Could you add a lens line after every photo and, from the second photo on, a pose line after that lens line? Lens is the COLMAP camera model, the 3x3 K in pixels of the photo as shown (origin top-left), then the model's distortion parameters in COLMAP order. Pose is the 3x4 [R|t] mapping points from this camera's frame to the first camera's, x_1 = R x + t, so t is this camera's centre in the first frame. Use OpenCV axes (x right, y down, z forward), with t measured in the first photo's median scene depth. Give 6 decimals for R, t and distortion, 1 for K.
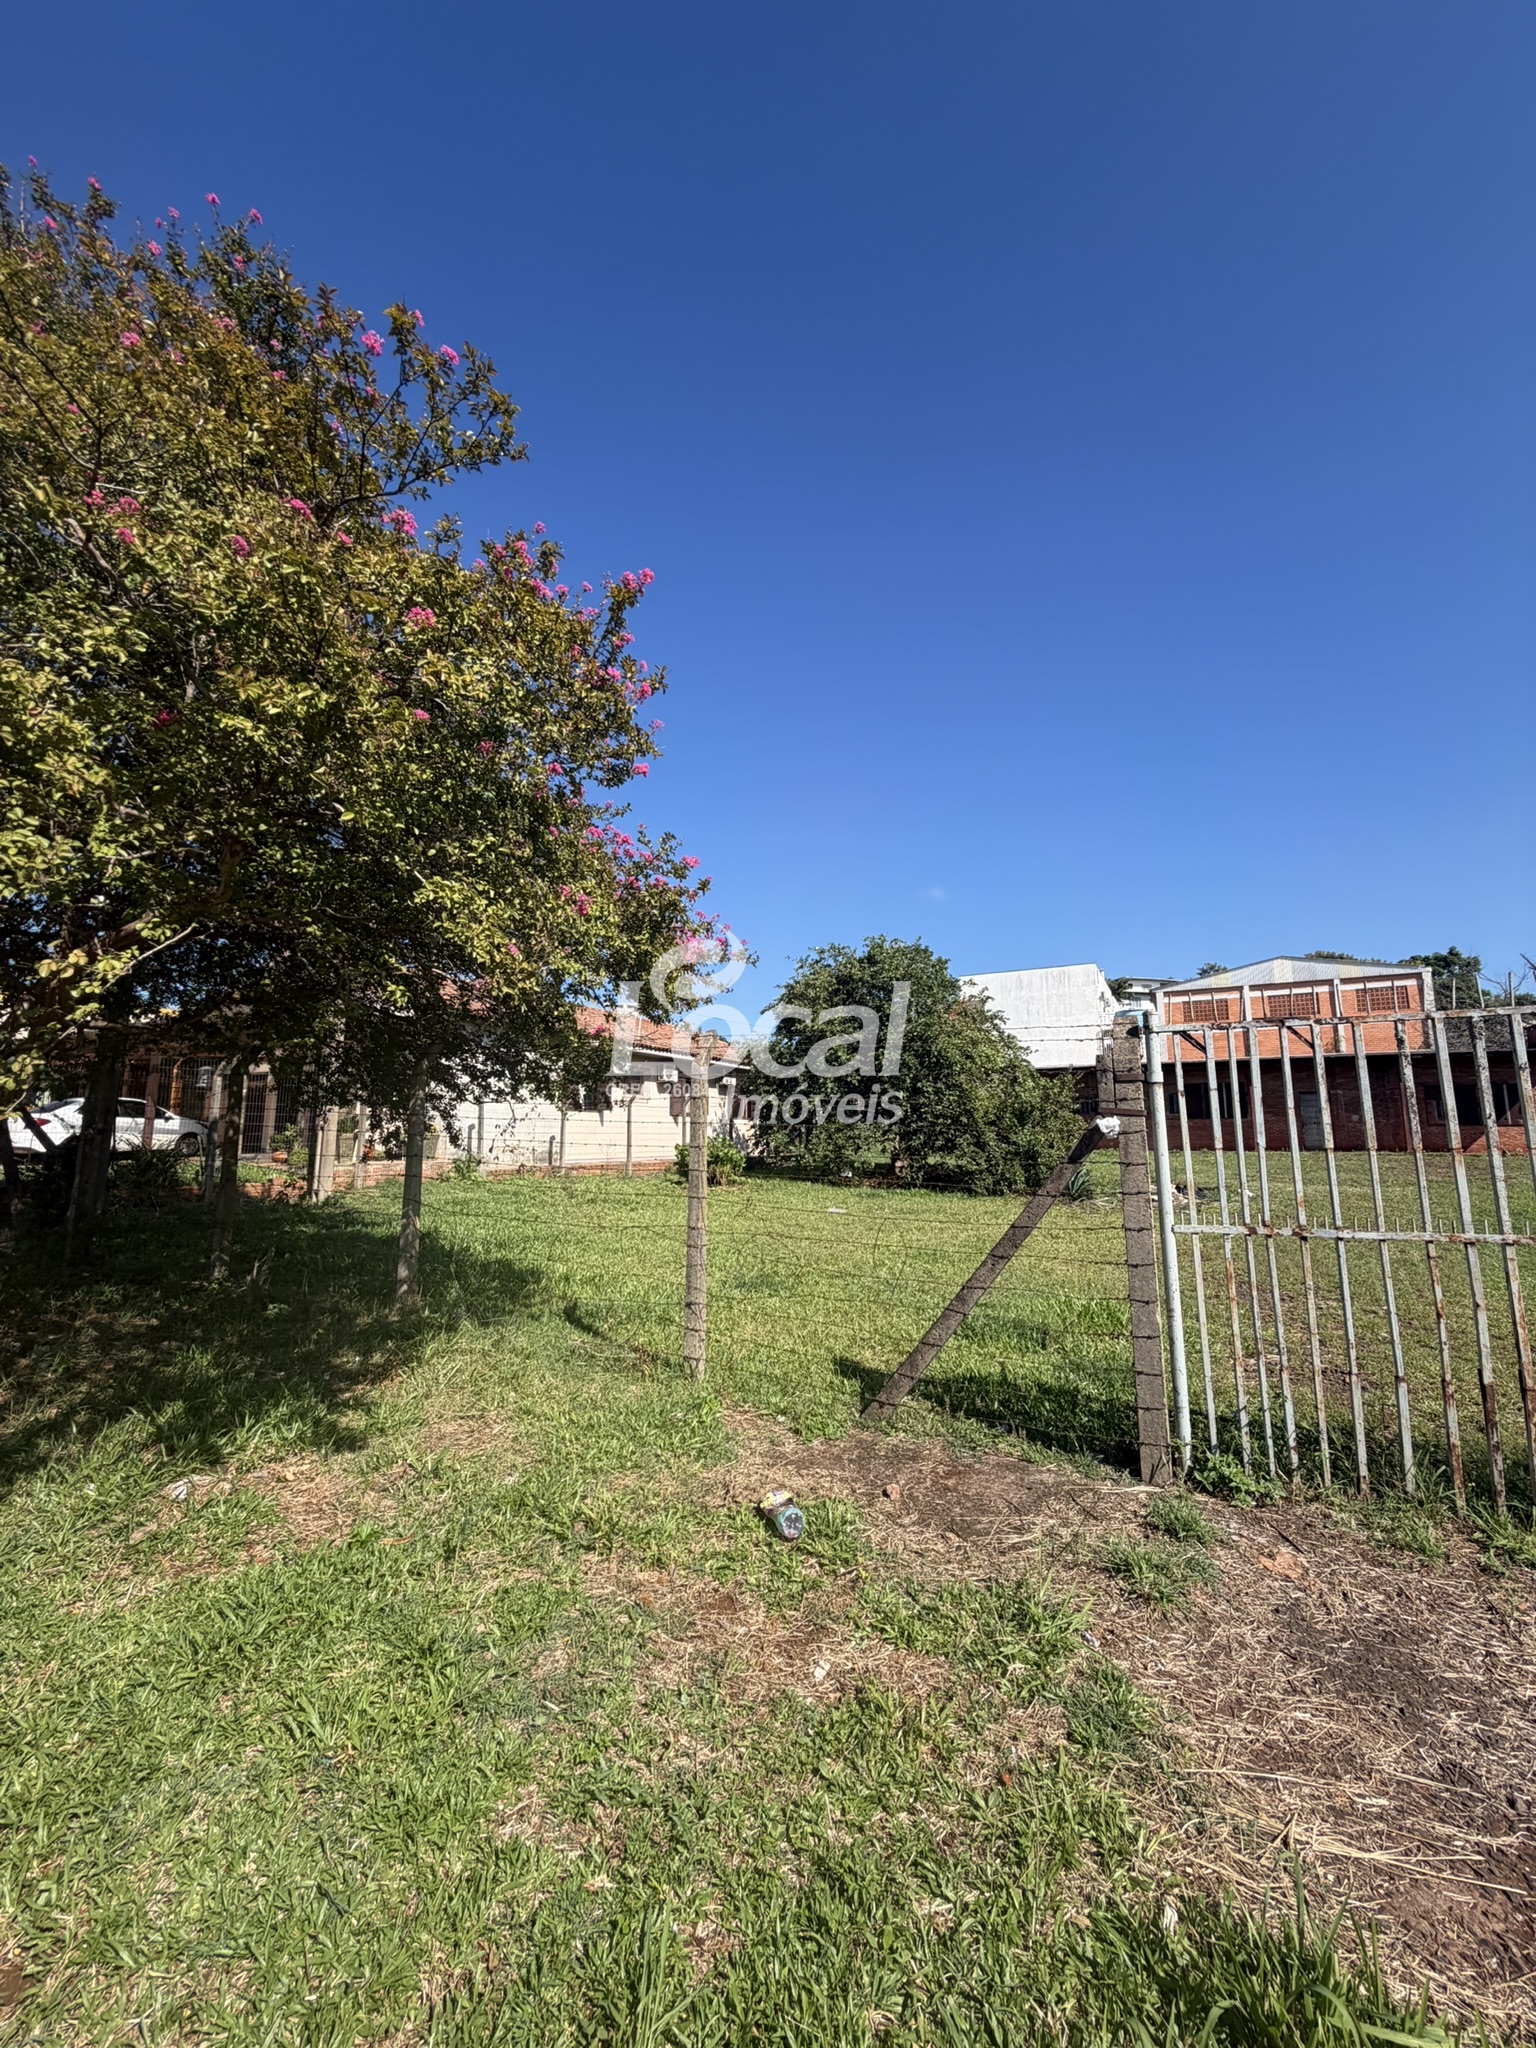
lens RADIAL K [[811.4, 0, 768.3], [0, 811.4, 1020.9], [0, 0, 1]] dist [-0.001018, 0.000291]
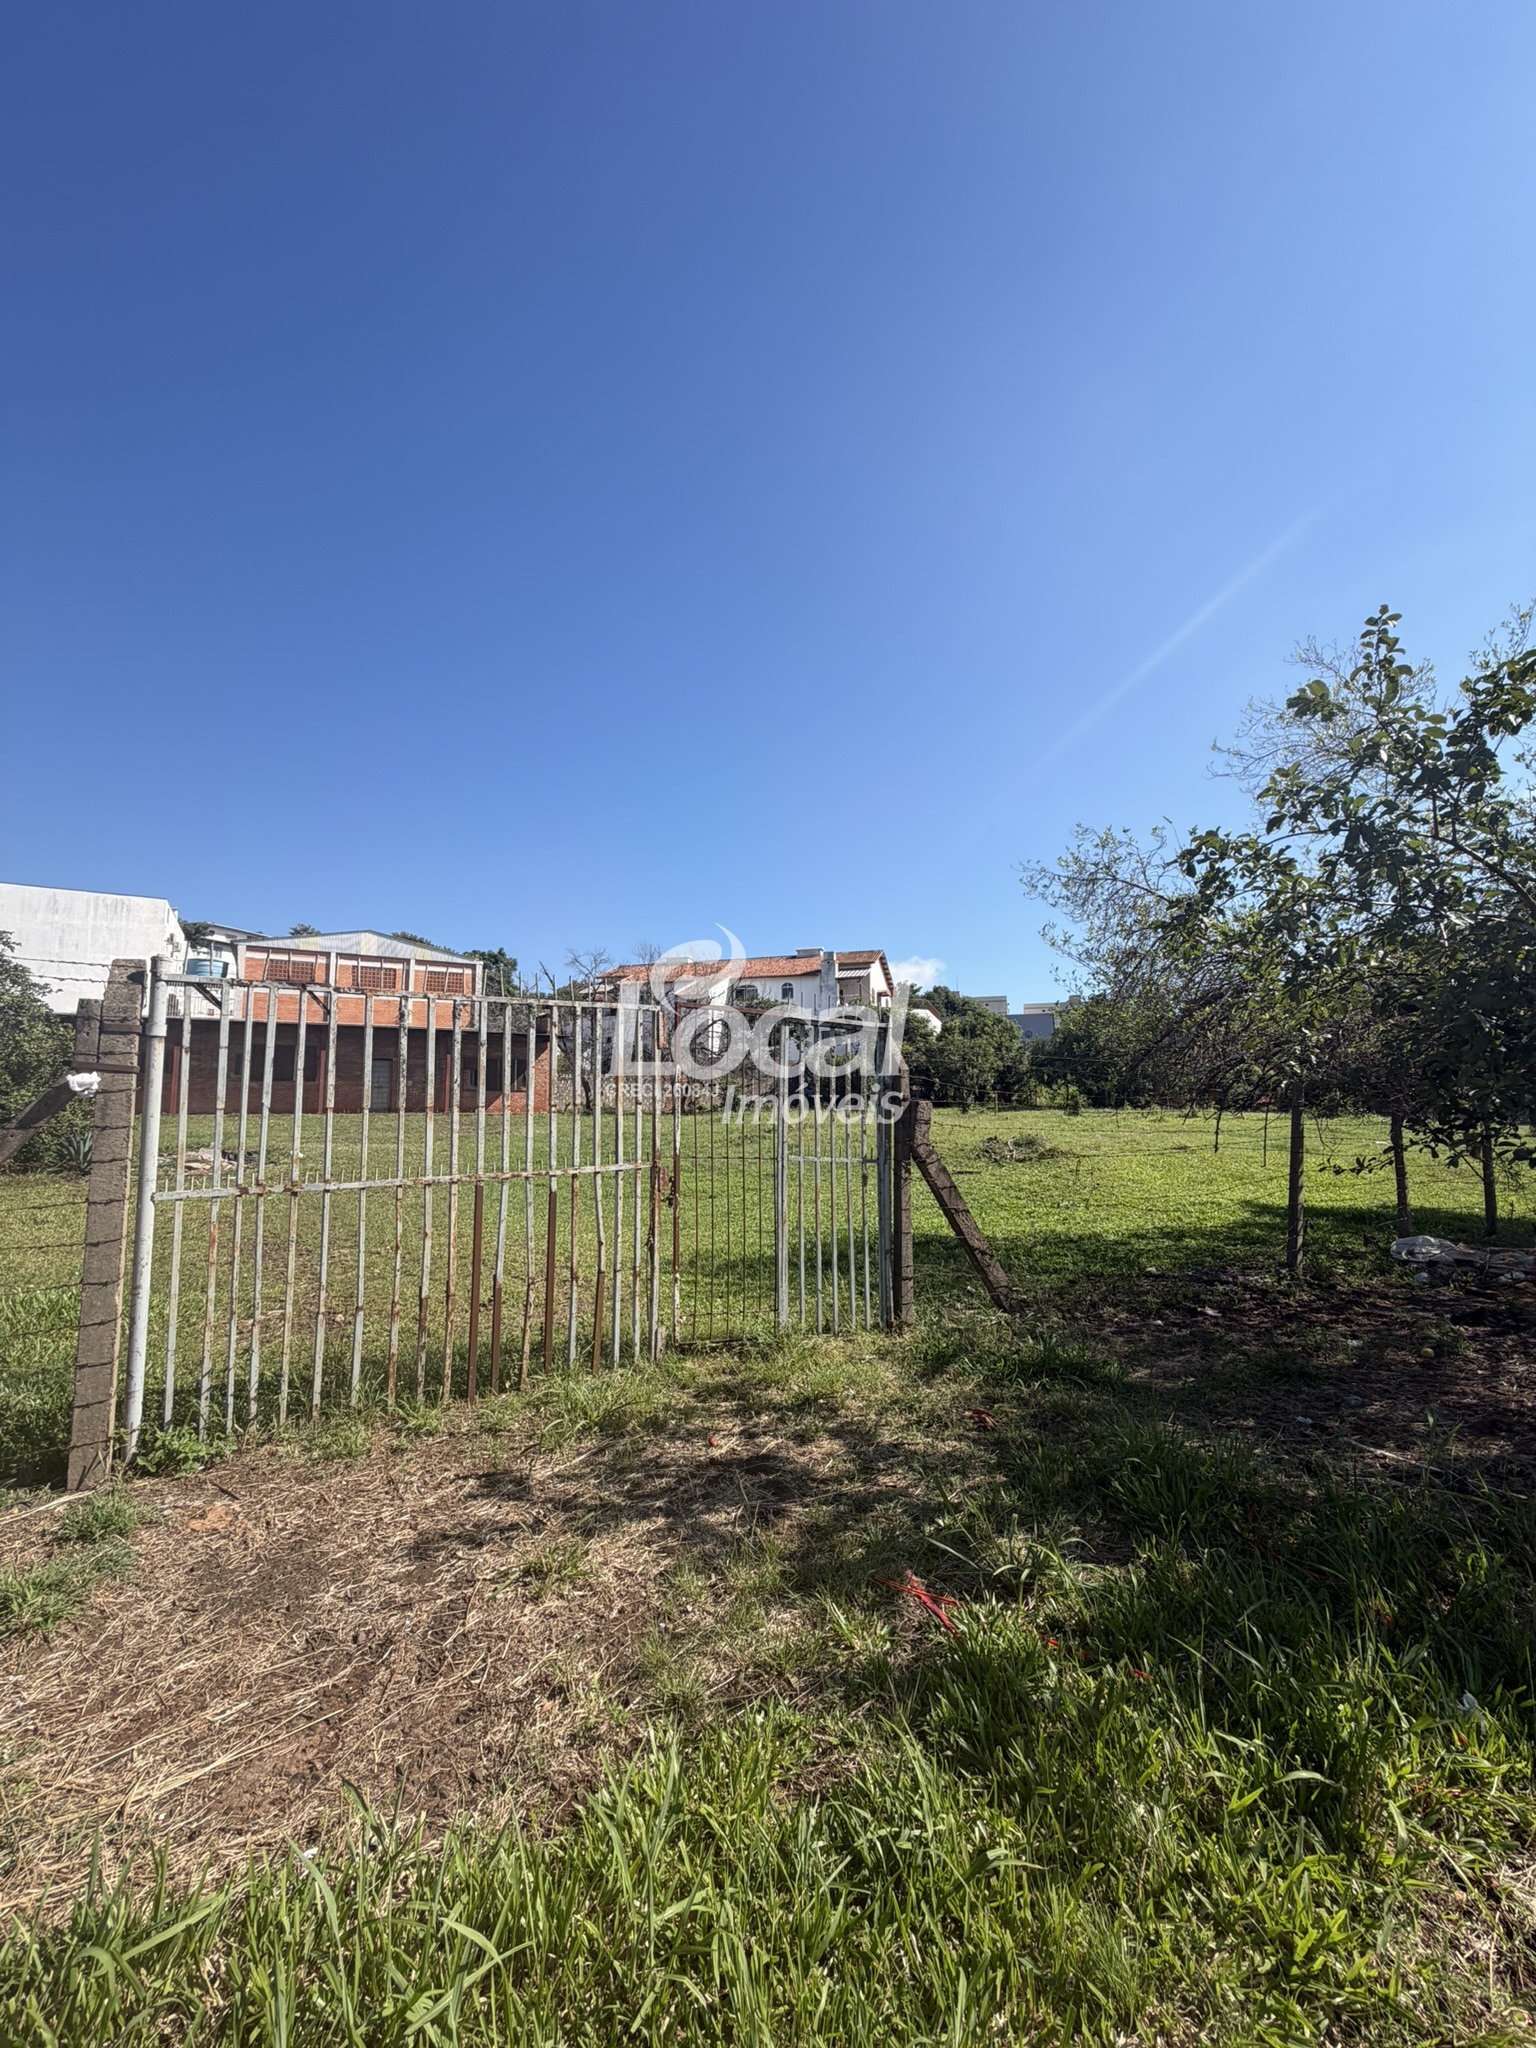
lens RADIAL K [[811.4, 0, 769.1], [0, 811.4, 1020.6], [0, 0, 1]] dist [-0.001018, 0.000291]
pose [[0.511624, 0.086130, 0.854881, 0.061508], [-0.123763, 0.991974, -0.025873, -0.001900], [-0.850249, -0.092565, 0.518178, -0.041125]]
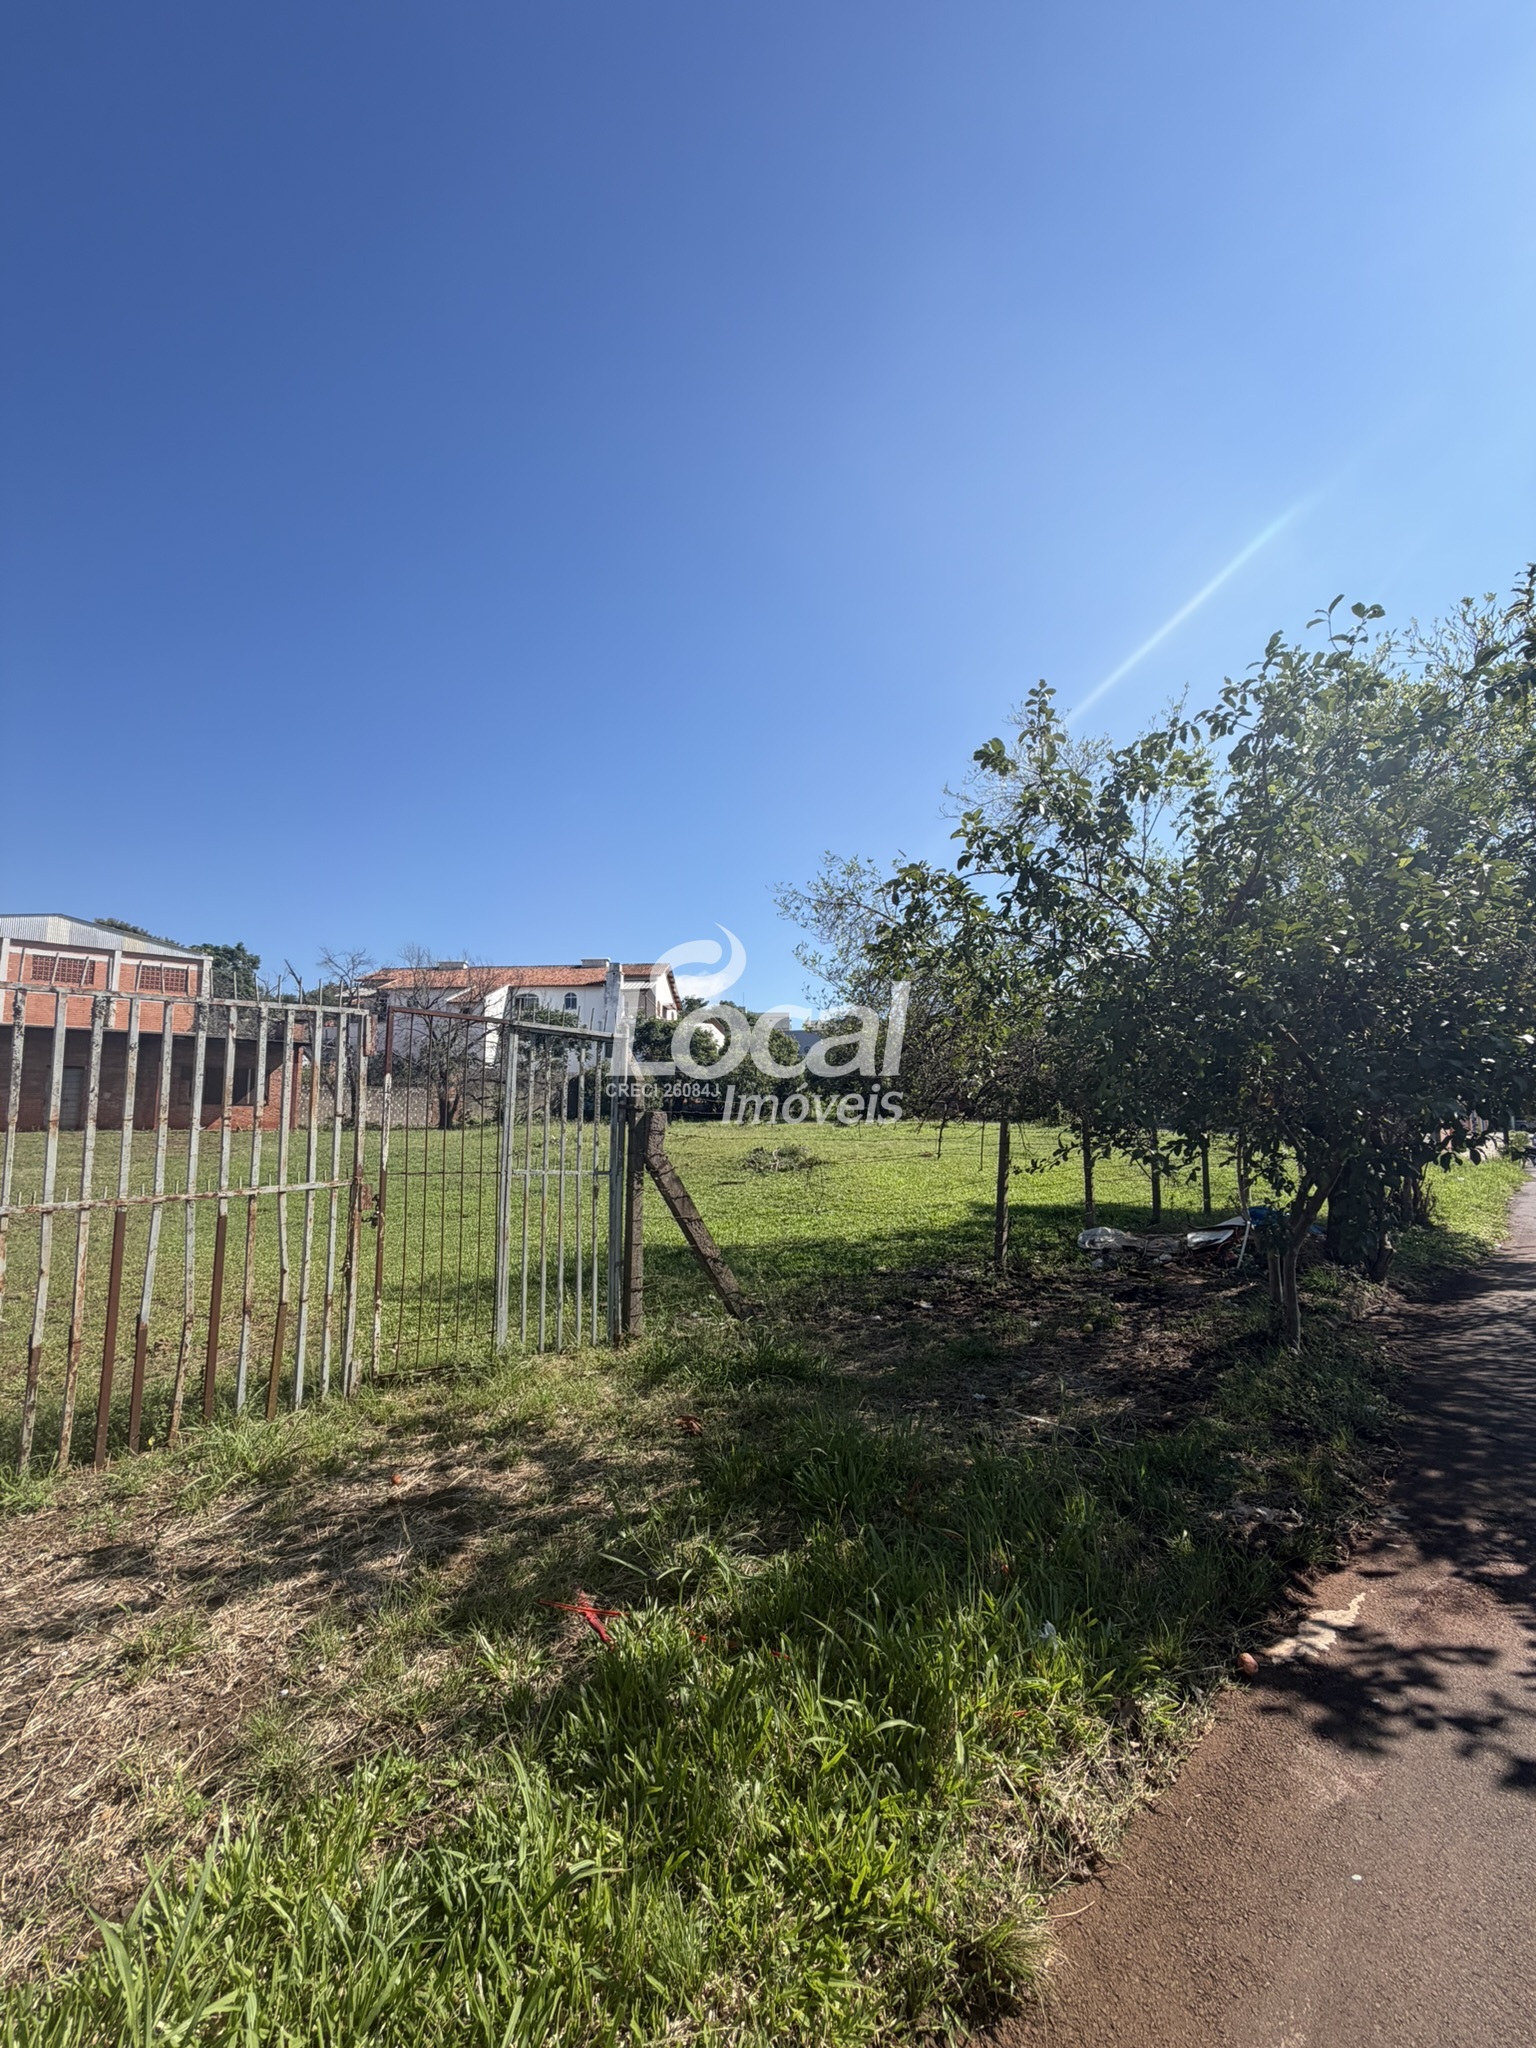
lens RADIAL K [[811.4, 0, 769.3], [0, 811.4, 1026.1], [0, 0, 1]] dist [-0.001018, 0.000291]
pose [[0.273975, 0.103794, 0.956120, 0.103294], [-0.133637, 0.988623, -0.069029, -0.010400], [-0.952407, -0.108861, 0.284728, -0.130601]]
